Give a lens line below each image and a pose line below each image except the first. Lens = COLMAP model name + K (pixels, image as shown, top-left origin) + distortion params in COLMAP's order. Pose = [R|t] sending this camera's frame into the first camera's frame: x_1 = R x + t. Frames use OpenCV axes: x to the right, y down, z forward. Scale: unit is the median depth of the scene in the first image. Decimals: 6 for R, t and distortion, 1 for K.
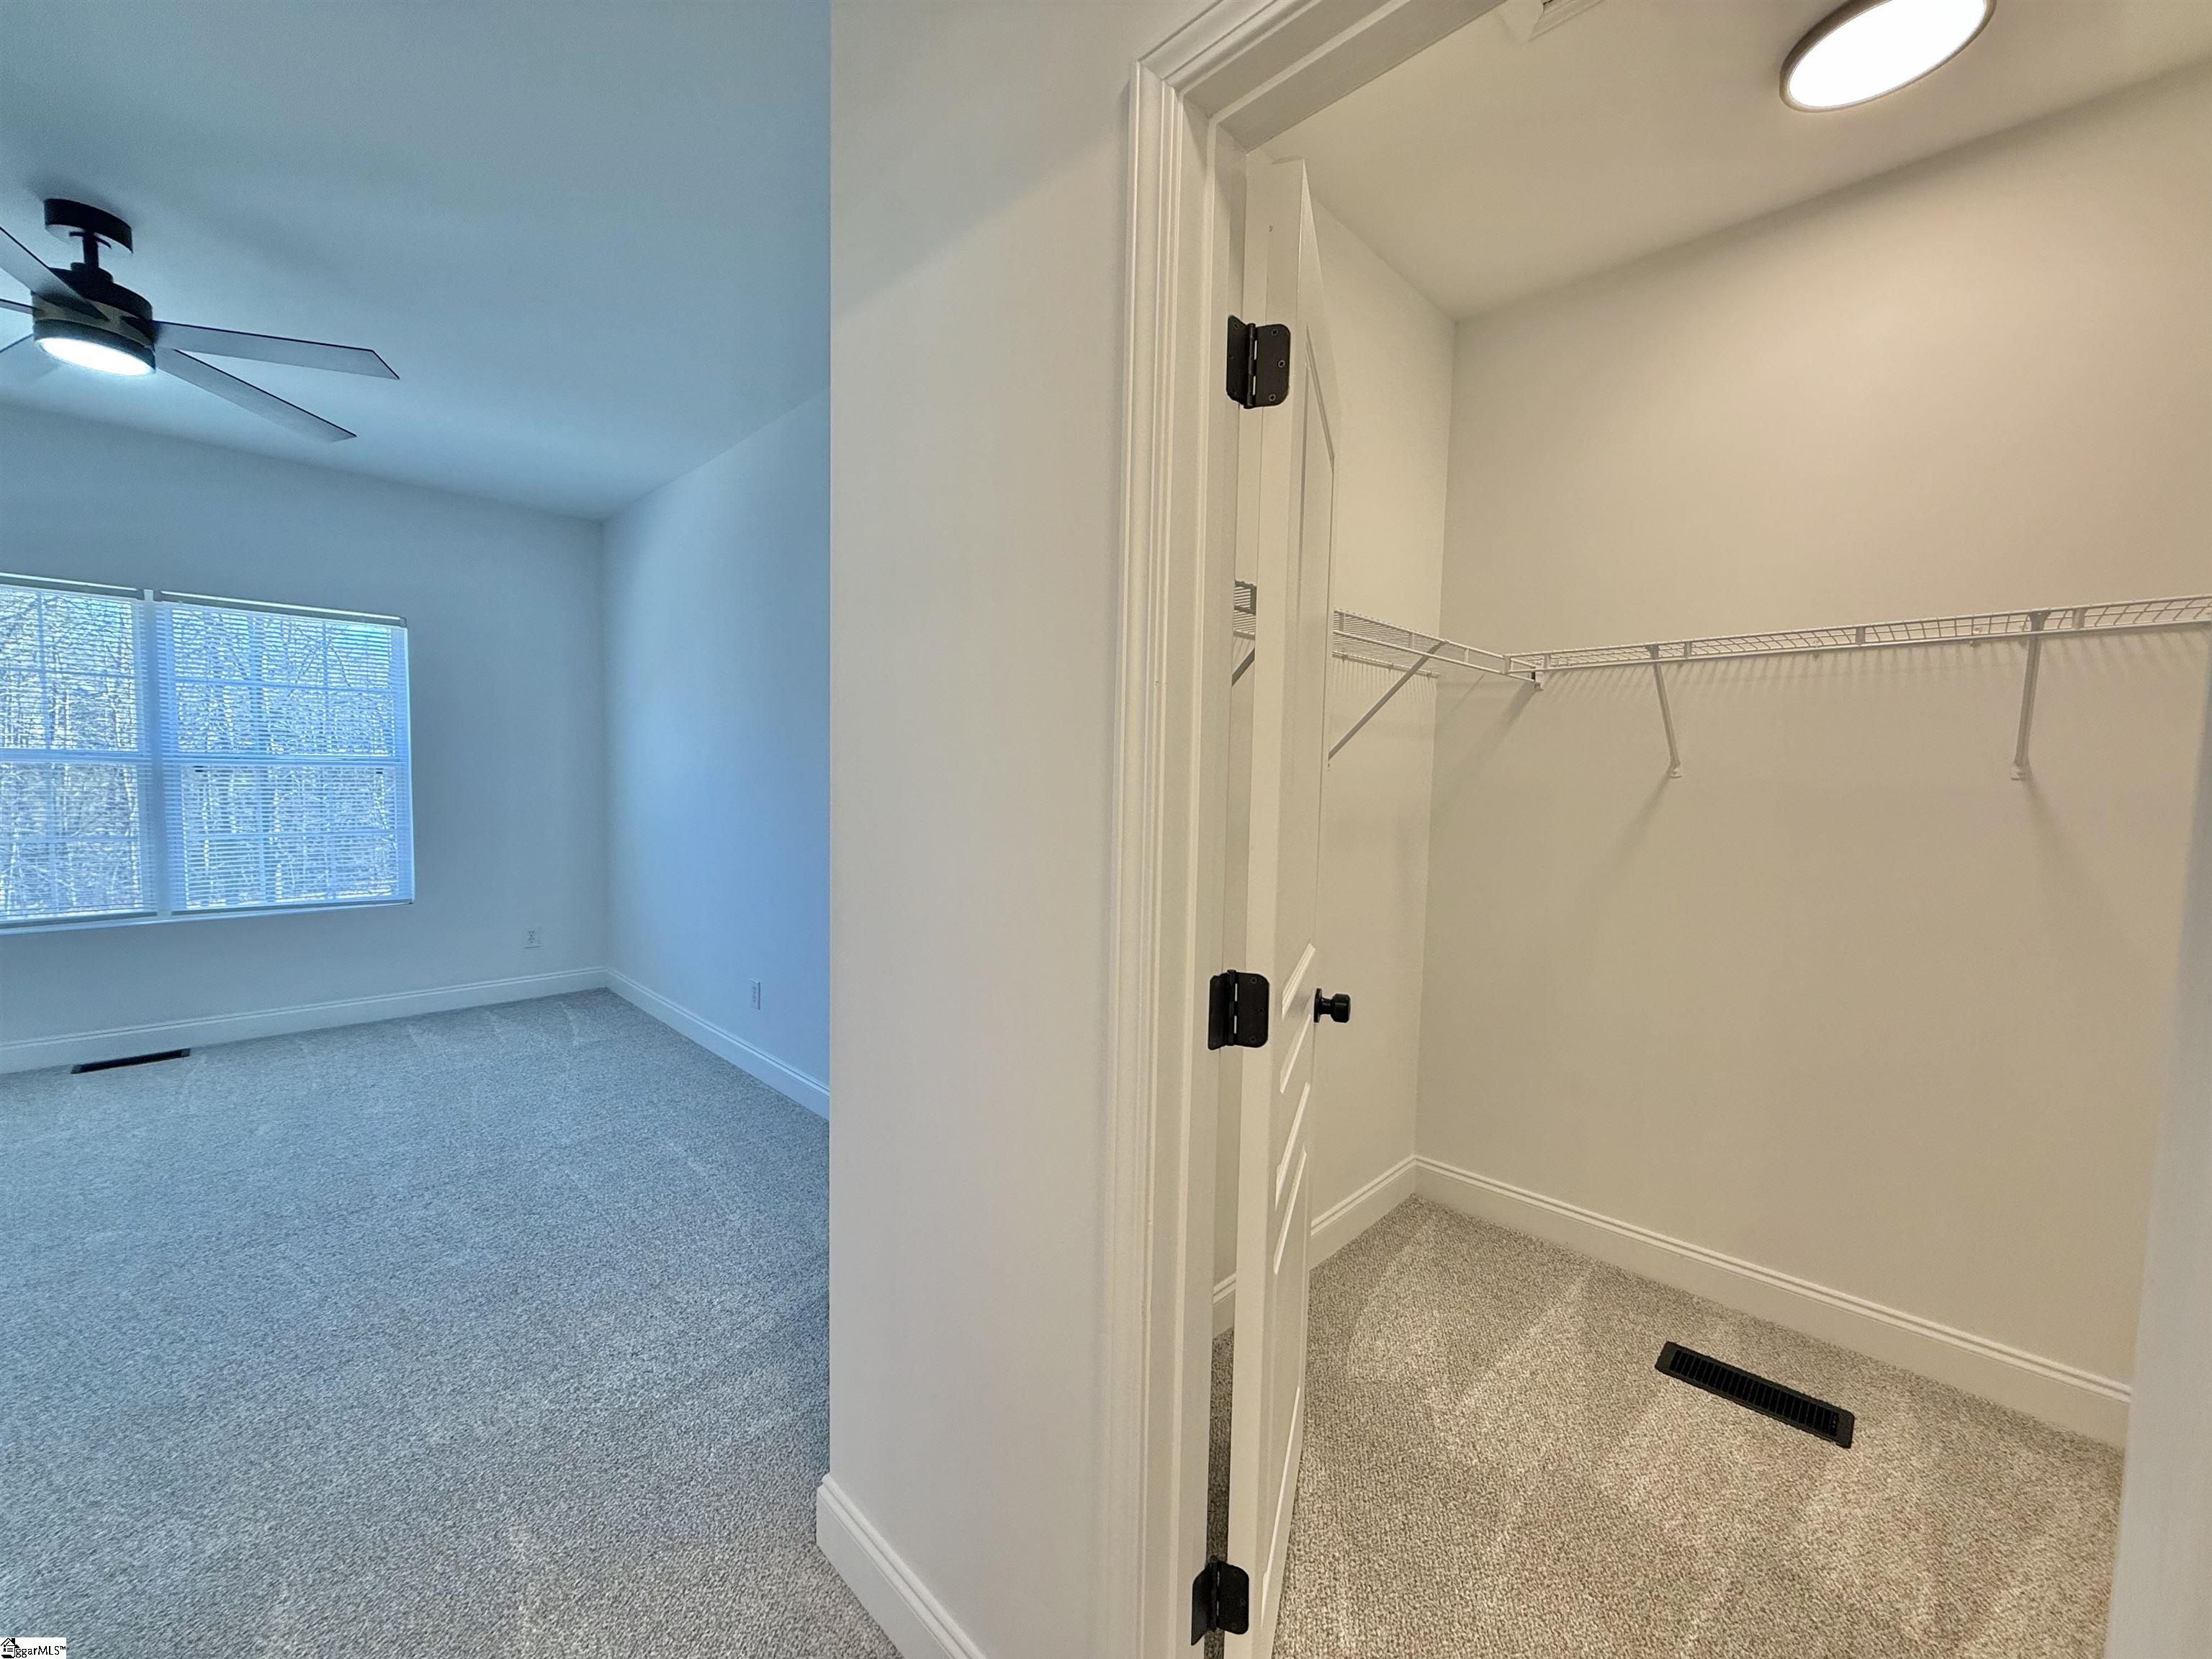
lens RADIAL K [[884.0, 0, 1112.5], [0, 884.0, 831.7], [0, 0, 1]] dist [0.000858, 0.000063]
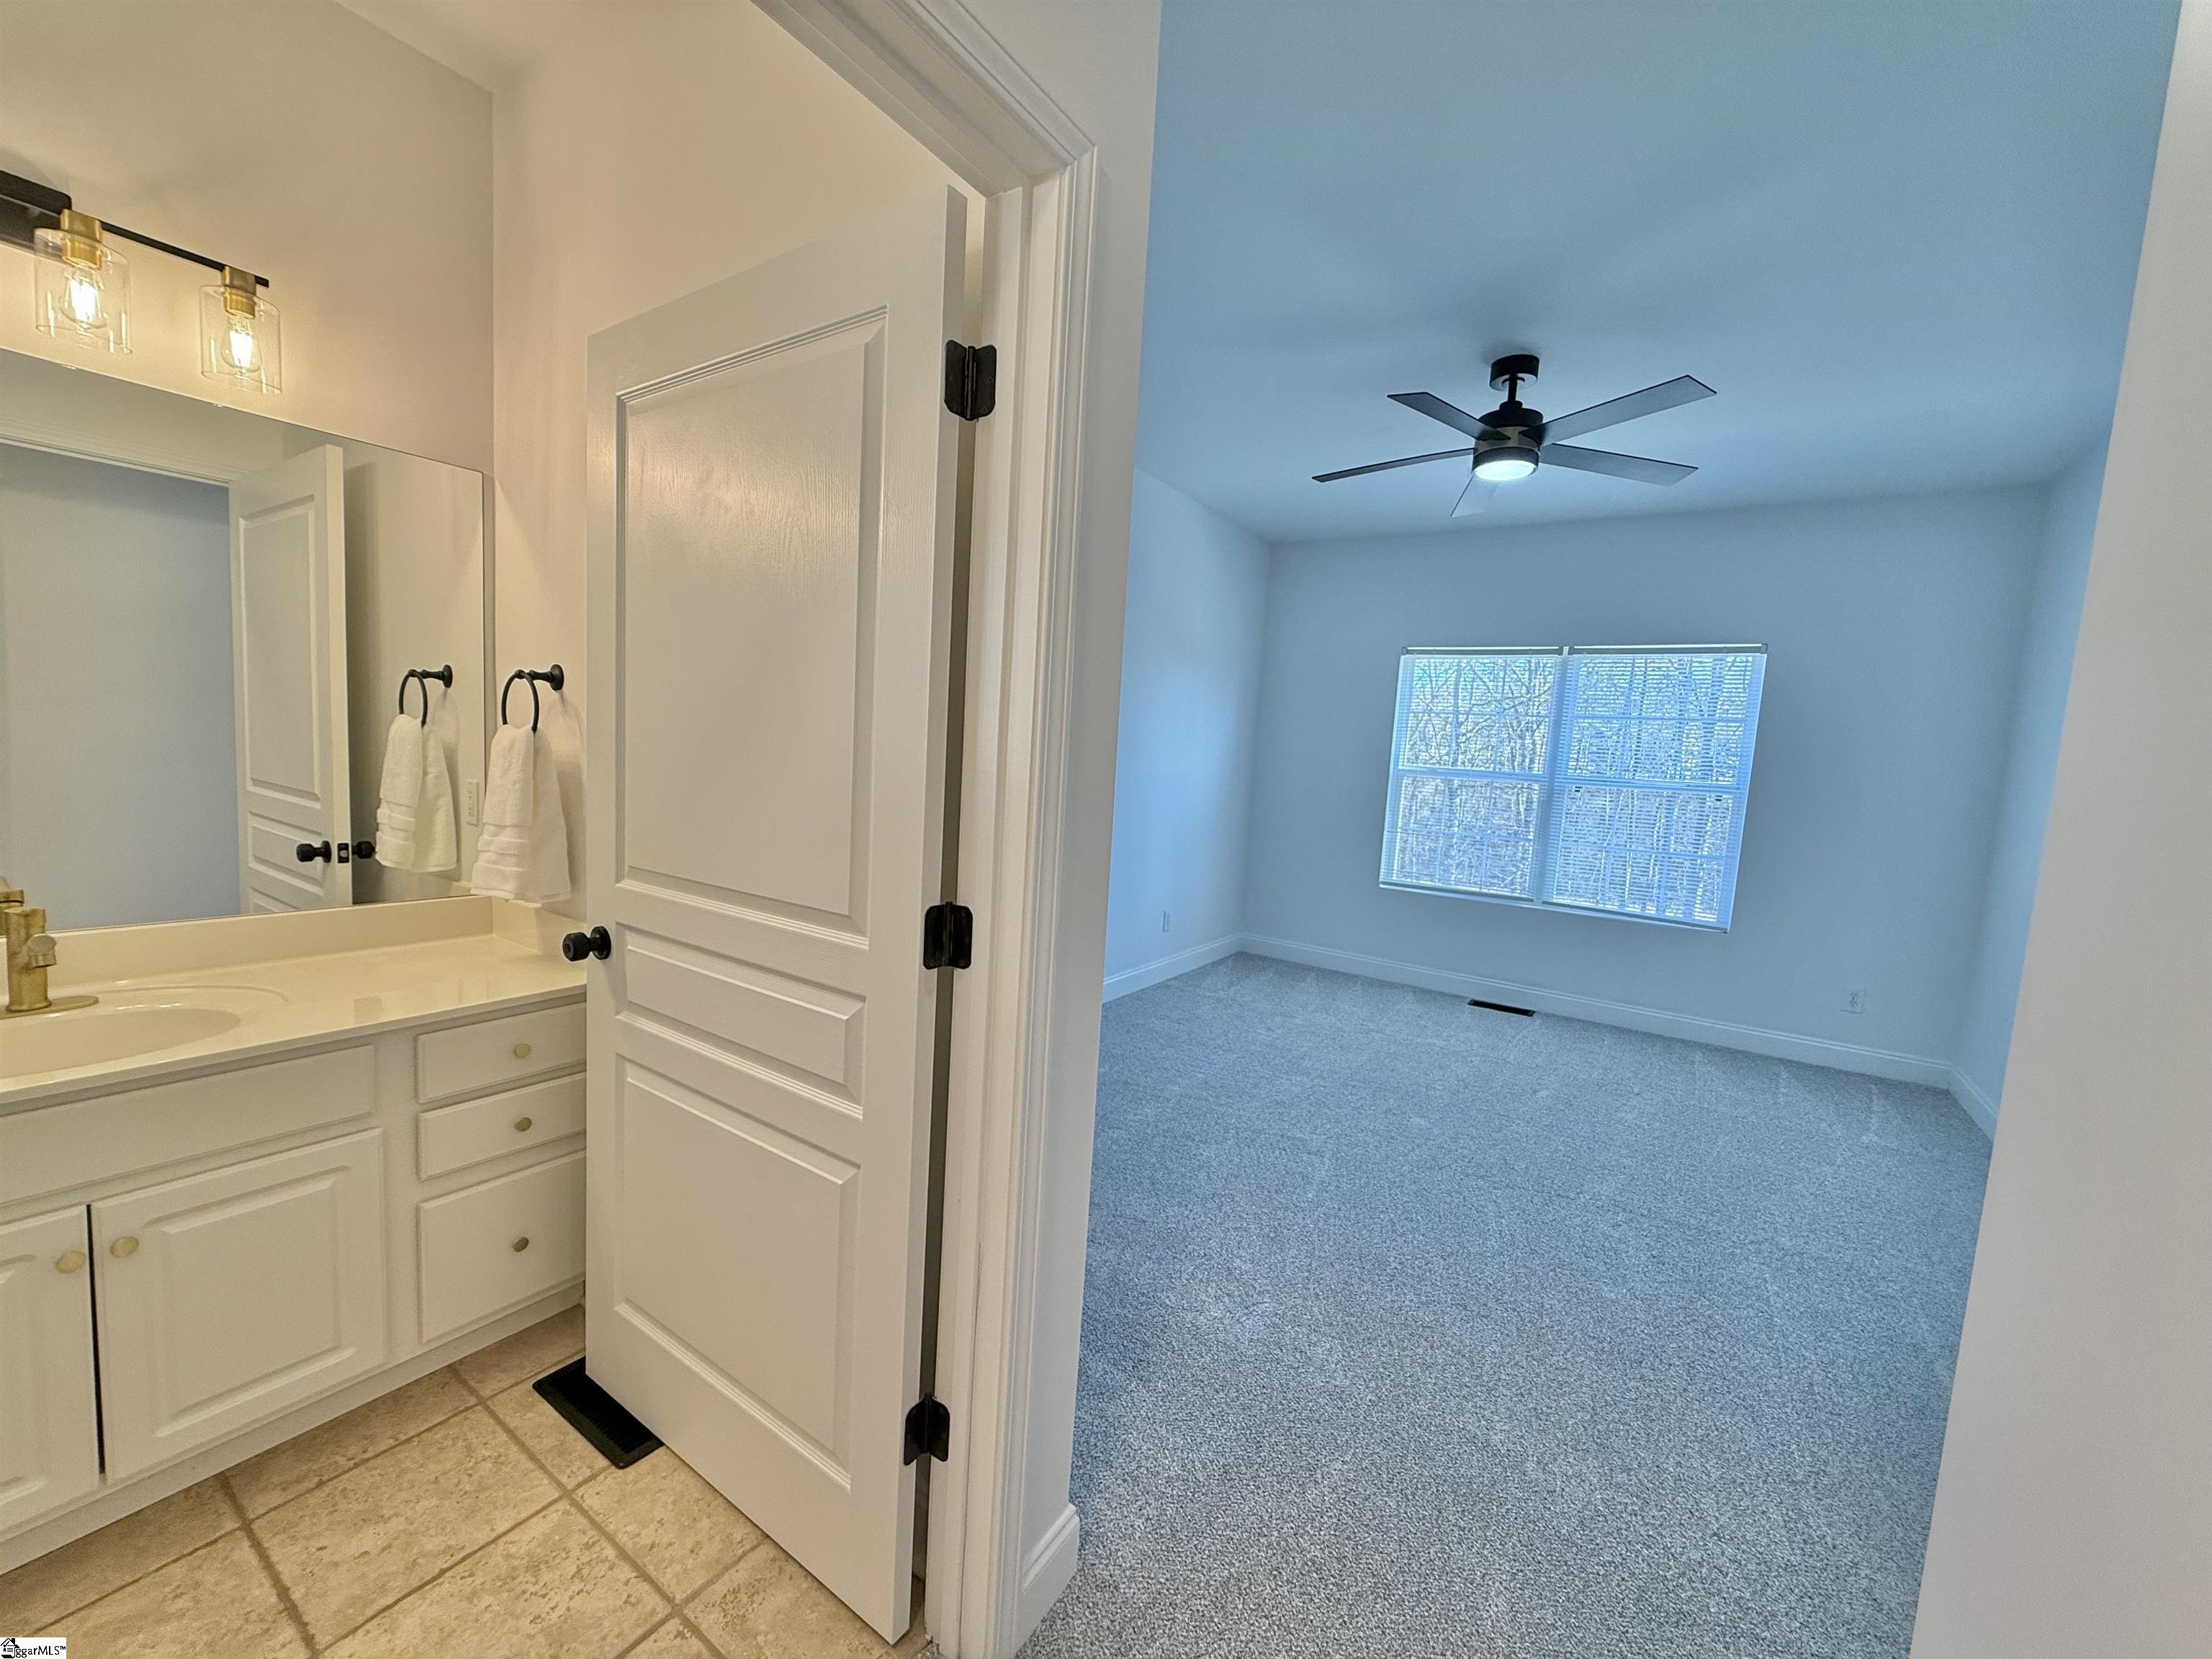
lens RADIAL K [[884.0, 0, 1110.8], [0, 884.0, 828.6], [0, 0, 1]] dist [0.000858, 0.000063]
pose [[0.181920, 0.078044, -0.980211, 0.058964], [-0.122904, 0.990833, 0.056080, -0.007073], [0.975602, 0.110270, 0.189844, 0.180881]]
